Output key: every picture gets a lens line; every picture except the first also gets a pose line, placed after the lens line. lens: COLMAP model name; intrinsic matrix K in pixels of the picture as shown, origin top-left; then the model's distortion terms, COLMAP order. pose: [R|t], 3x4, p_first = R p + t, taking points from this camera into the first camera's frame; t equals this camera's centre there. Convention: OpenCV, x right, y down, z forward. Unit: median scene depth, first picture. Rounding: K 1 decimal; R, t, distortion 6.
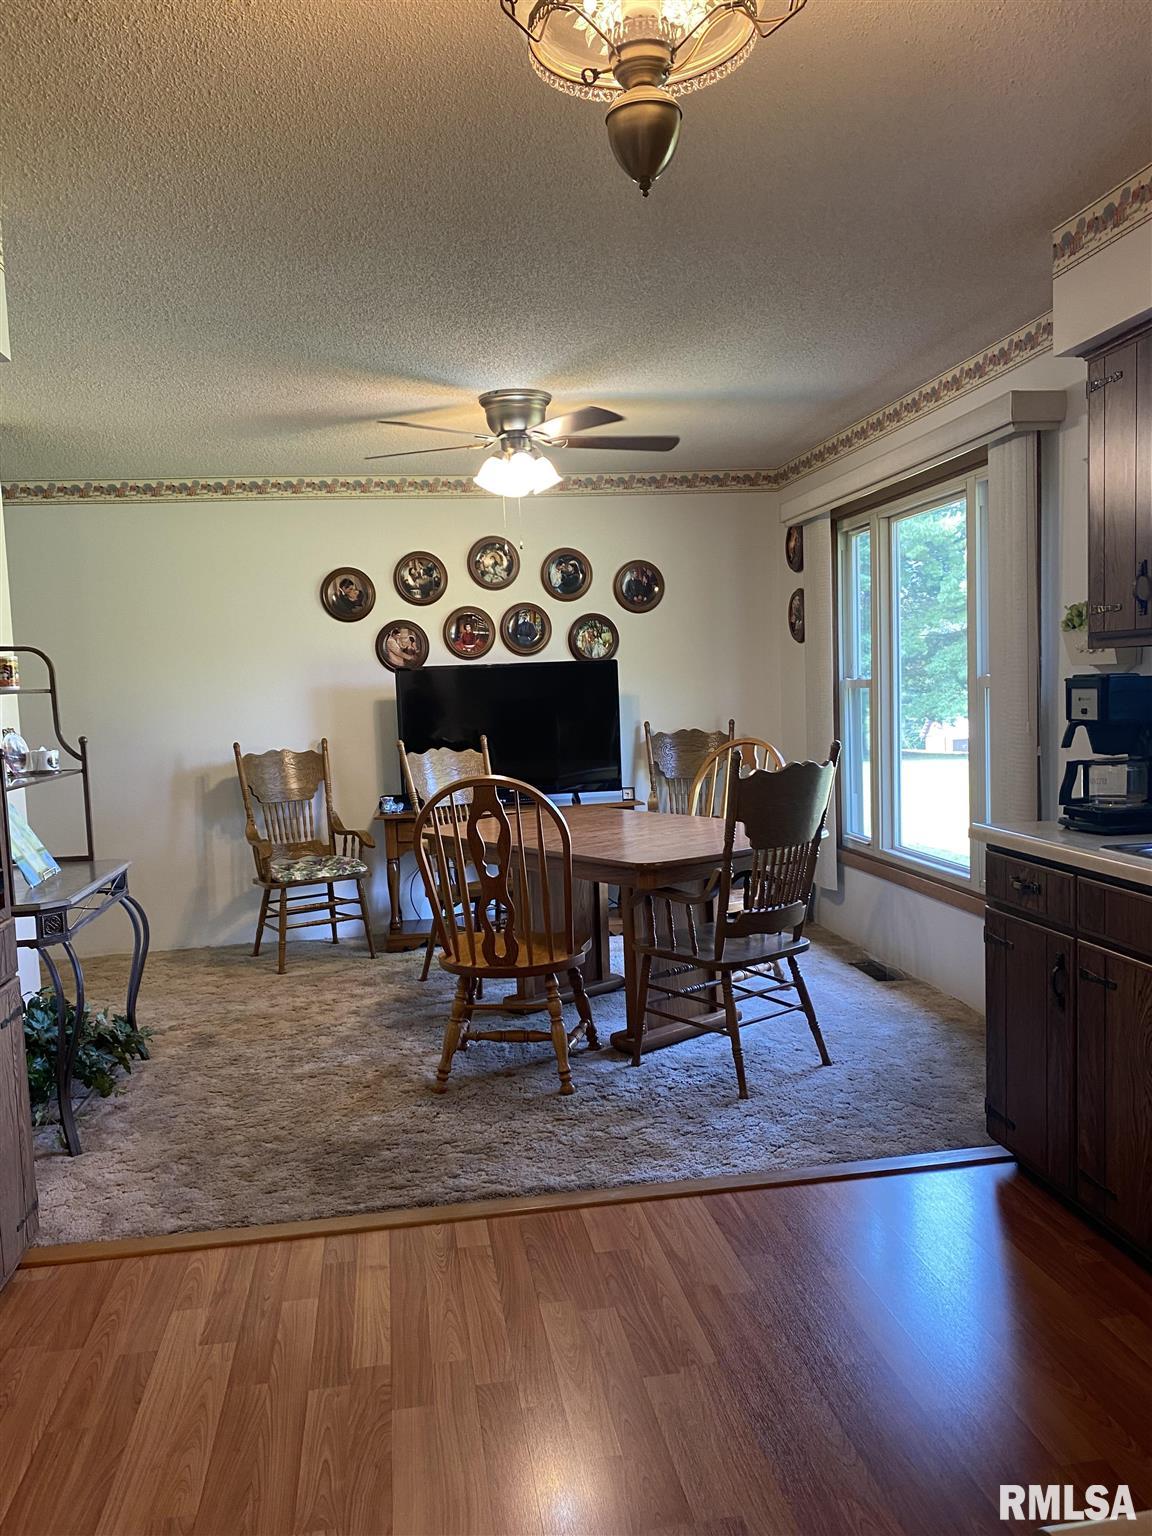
lens RADIAL K [[1170.5, 0, 573.5], [0, 1170.5, 771.2], [0, 0, 1]] dist [-0.005018, -0.003434]
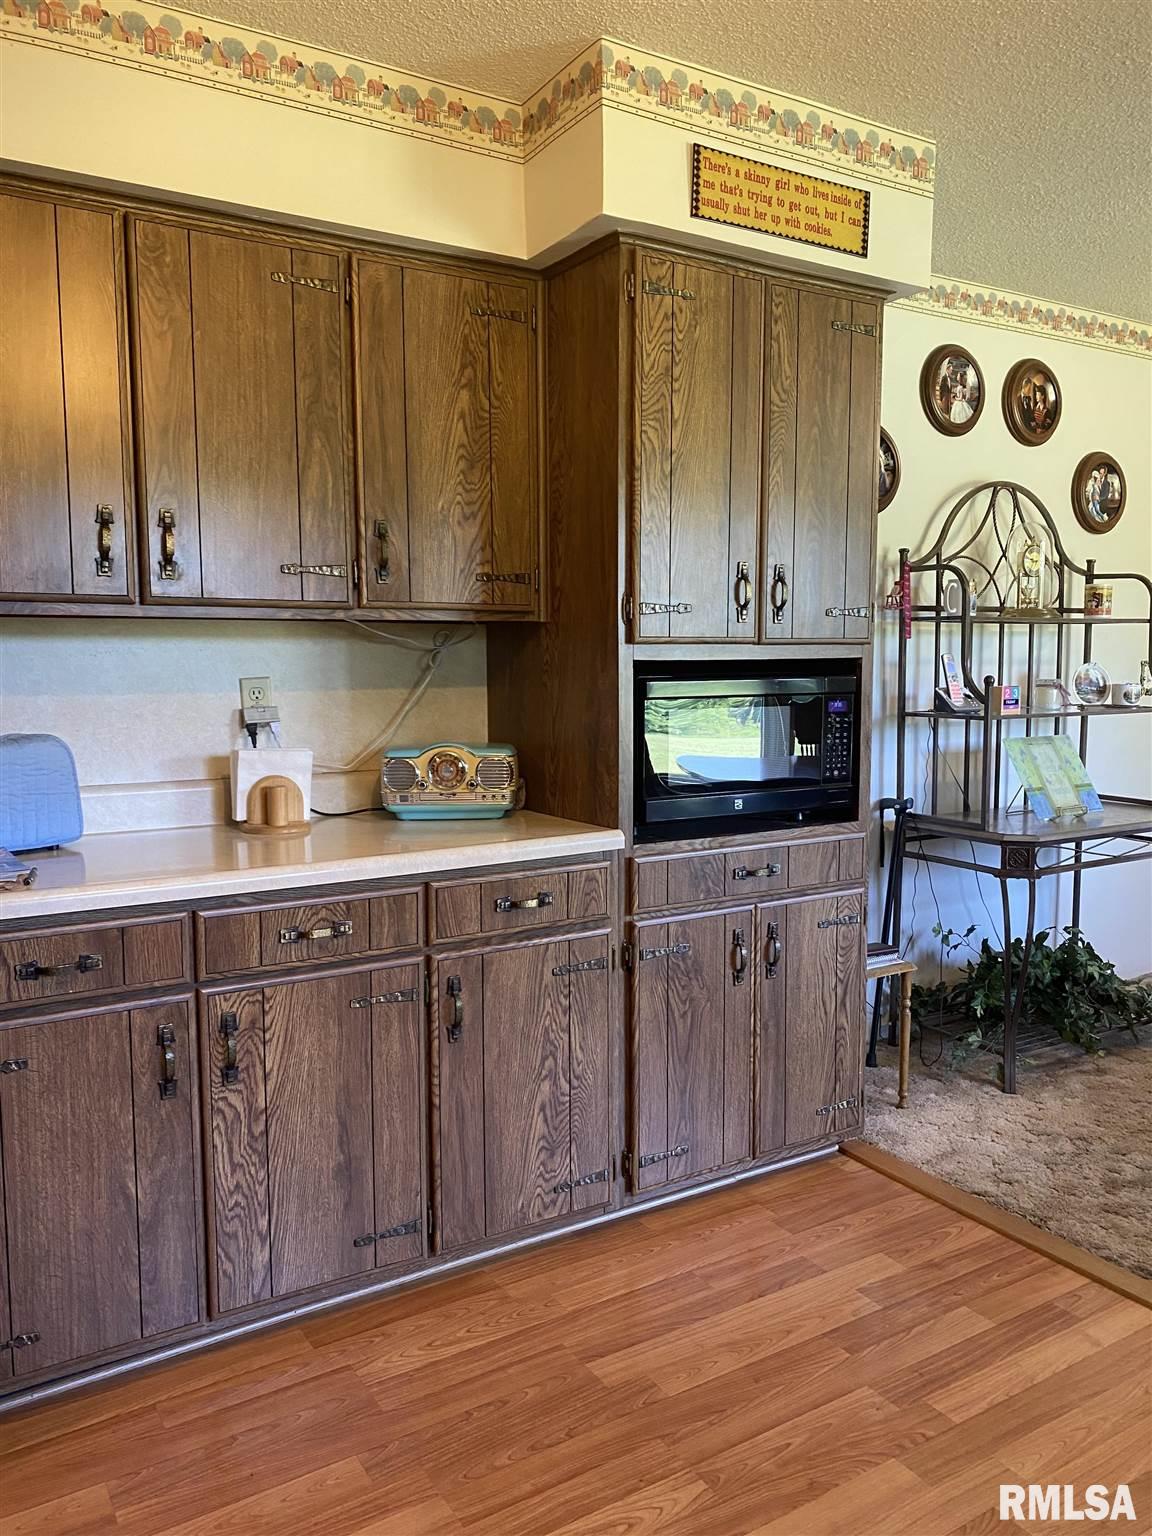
lens RADIAL K [[1170.5, 0, 574.2], [0, 1170.5, 767.6], [0, 0, 1]] dist [-0.005018, -0.003434]
pose [[0.382273, 0.129659, -0.914908, 0.350645], [-0.078512, 0.991084, 0.107651, -0.024286], [0.920708, 0.030679, 0.389044, 0.315810]]
